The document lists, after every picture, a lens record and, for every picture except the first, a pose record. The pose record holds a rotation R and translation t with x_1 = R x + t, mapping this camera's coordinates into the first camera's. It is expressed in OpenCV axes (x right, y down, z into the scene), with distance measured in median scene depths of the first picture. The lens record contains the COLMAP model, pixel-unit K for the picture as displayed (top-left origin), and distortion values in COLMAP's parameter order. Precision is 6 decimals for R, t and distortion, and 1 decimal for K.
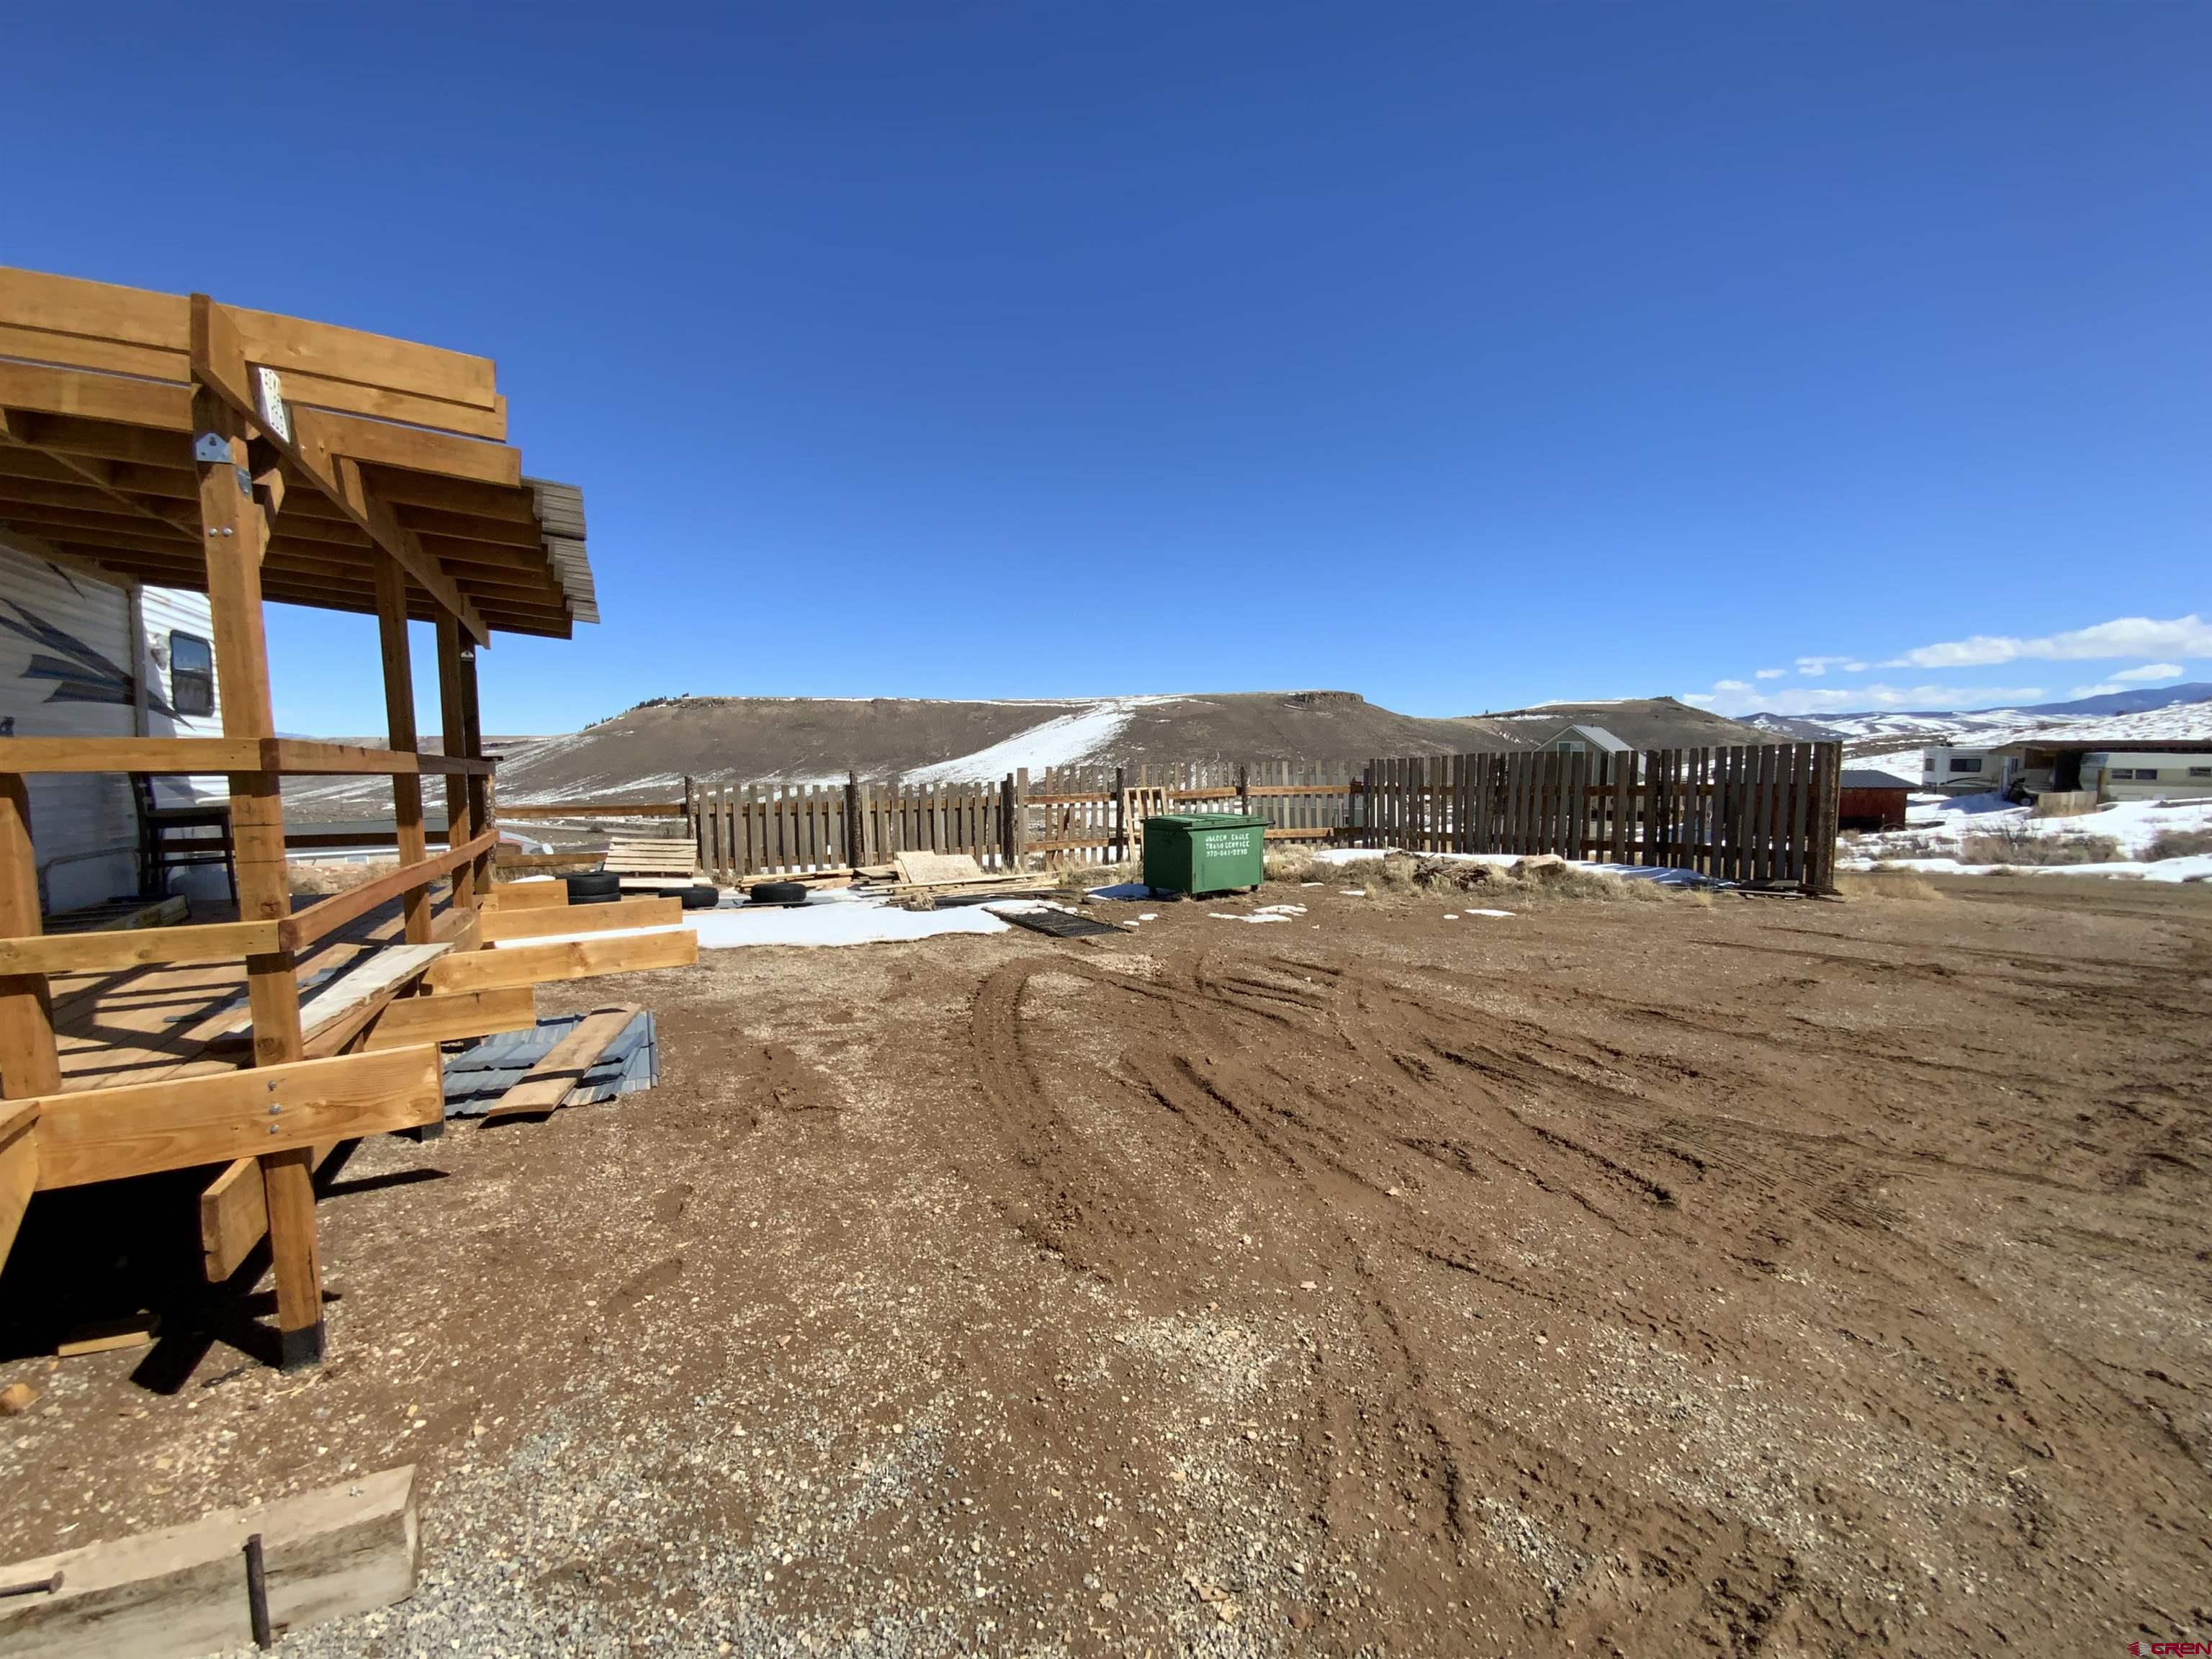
lens RADIAL K [[894.7, 0, 1109.1], [0, 894.7, 828.5], [0, 0, 1]] dist [0.004954, -0.012600]
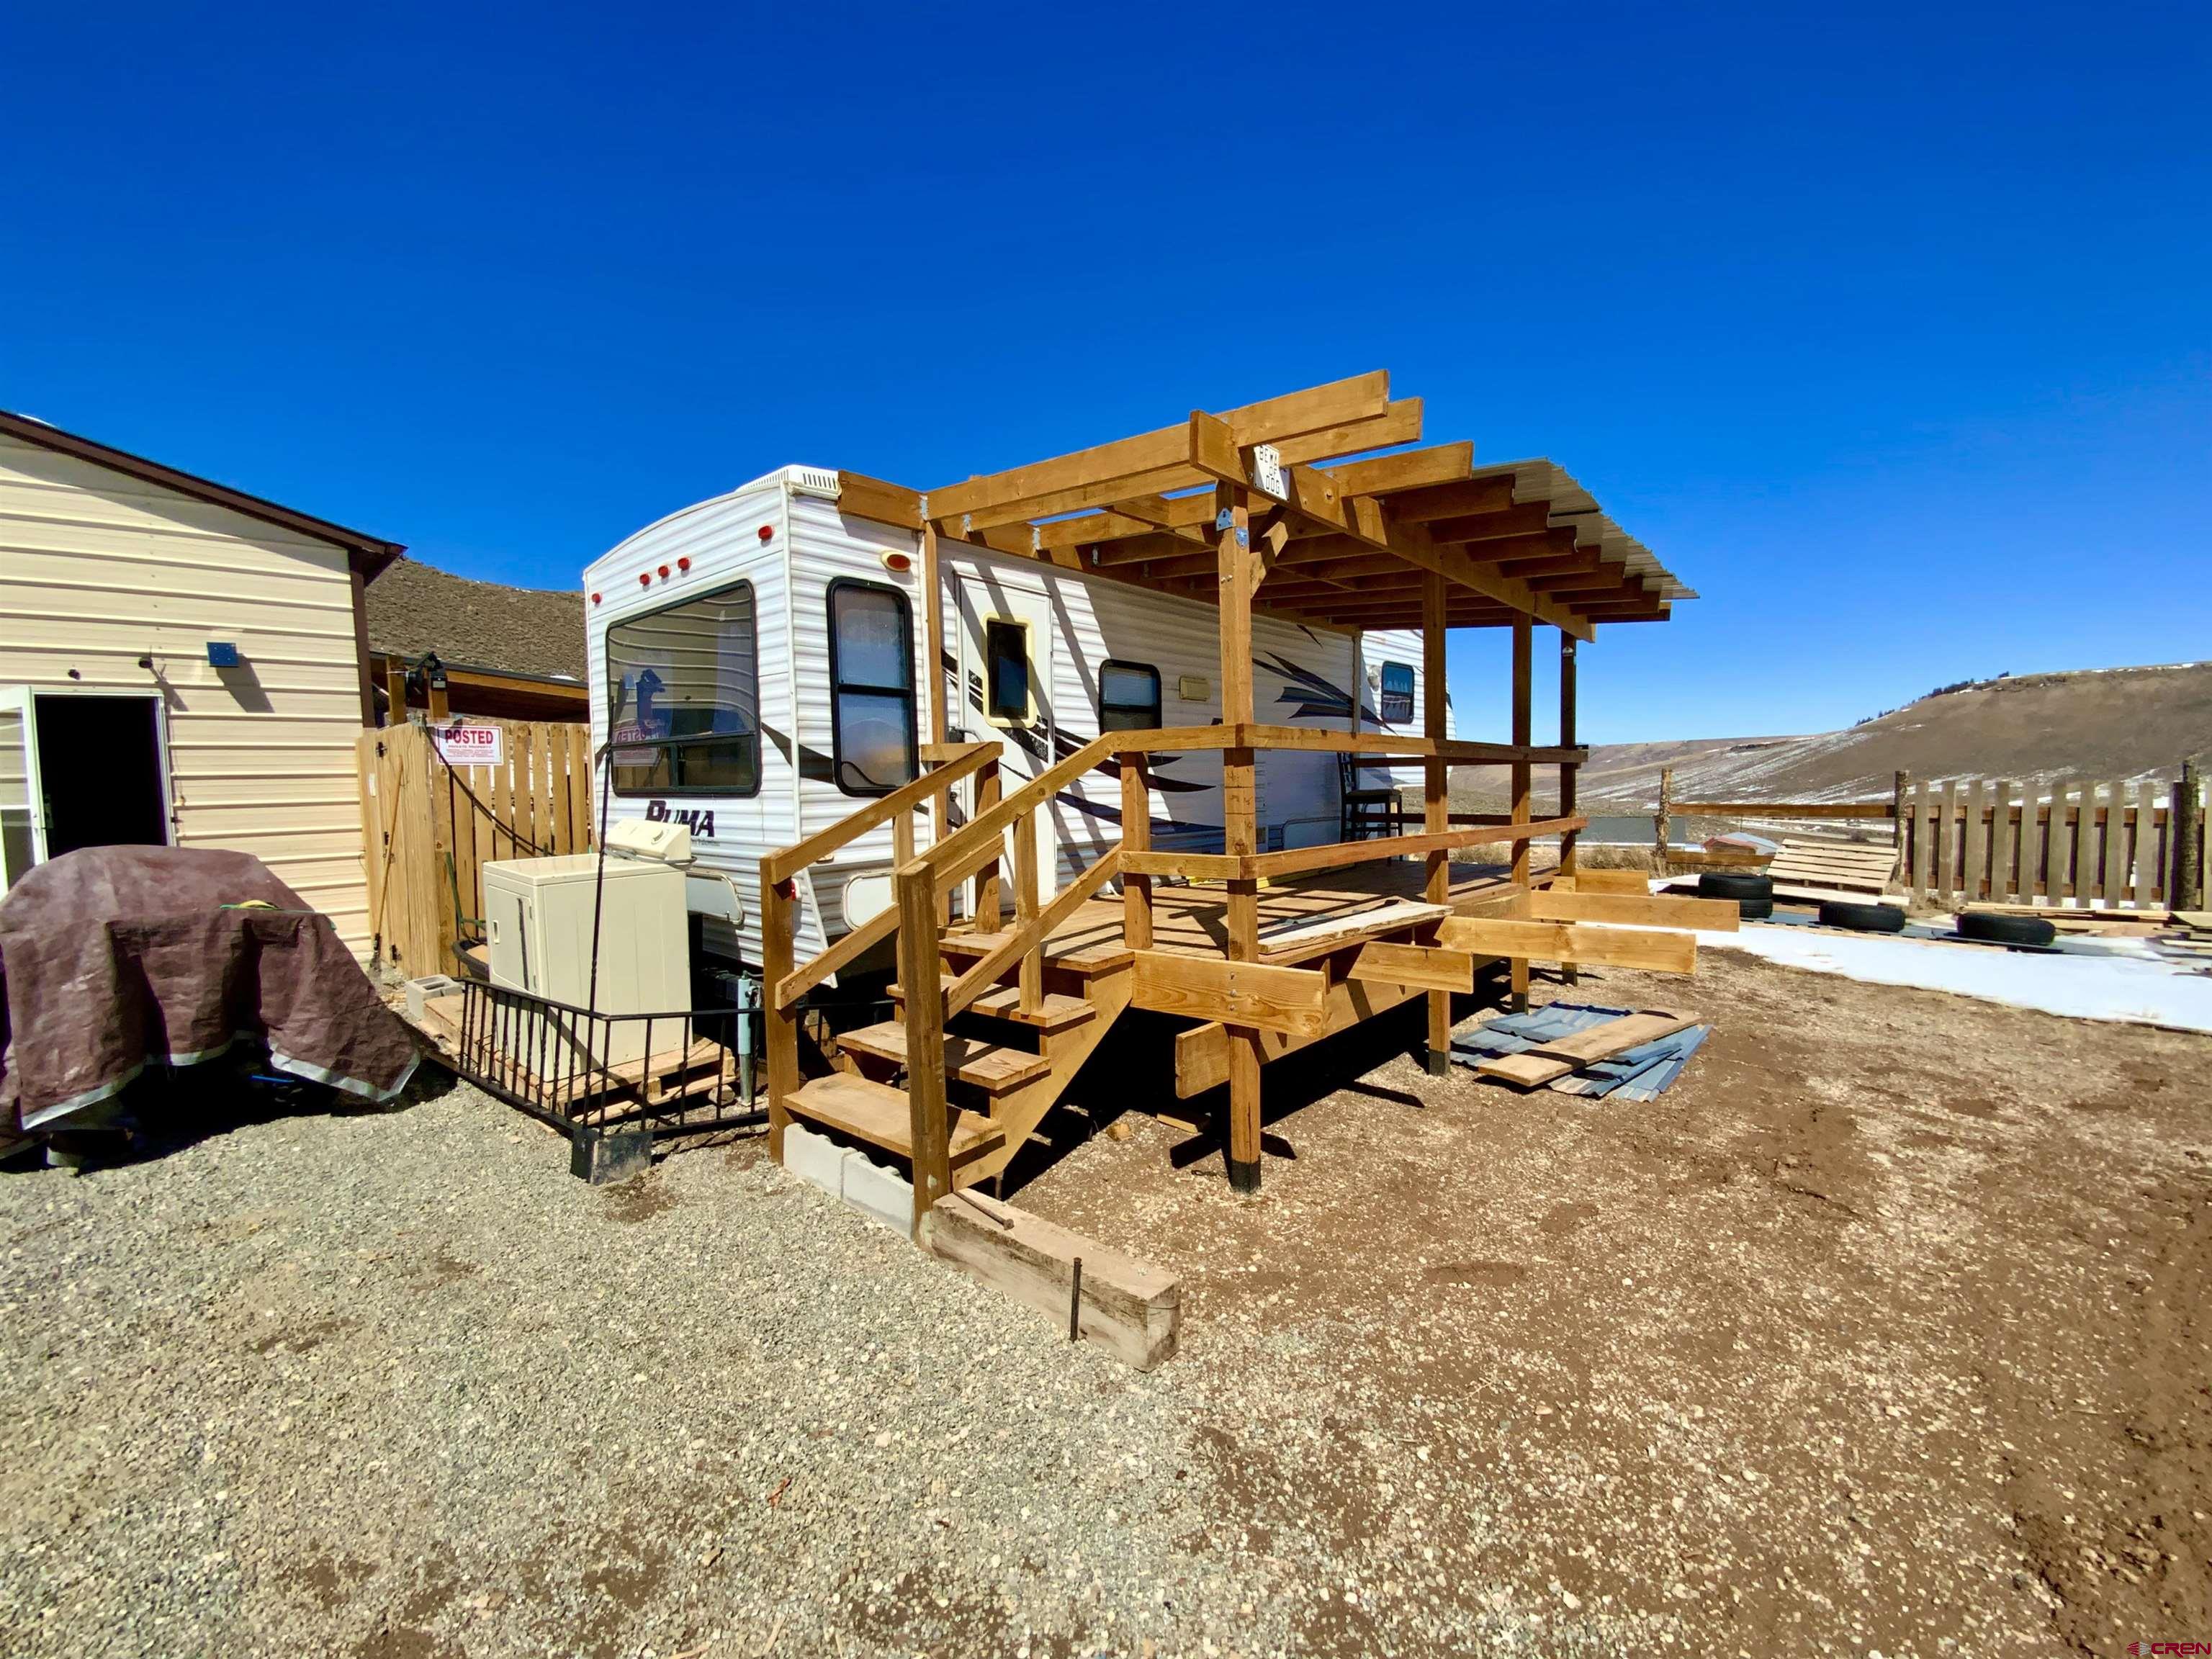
lens RADIAL K [[894.7, 0, 1109.1], [0, 894.7, 828.5], [0, 0, 1]] dist [0.004954, -0.012600]
pose [[0.331436, 0.049615, -0.942172, 0.131642], [-0.053028, 0.998017, 0.033901, 0.010798], [0.941986, 0.038725, 0.333410, 0.159377]]
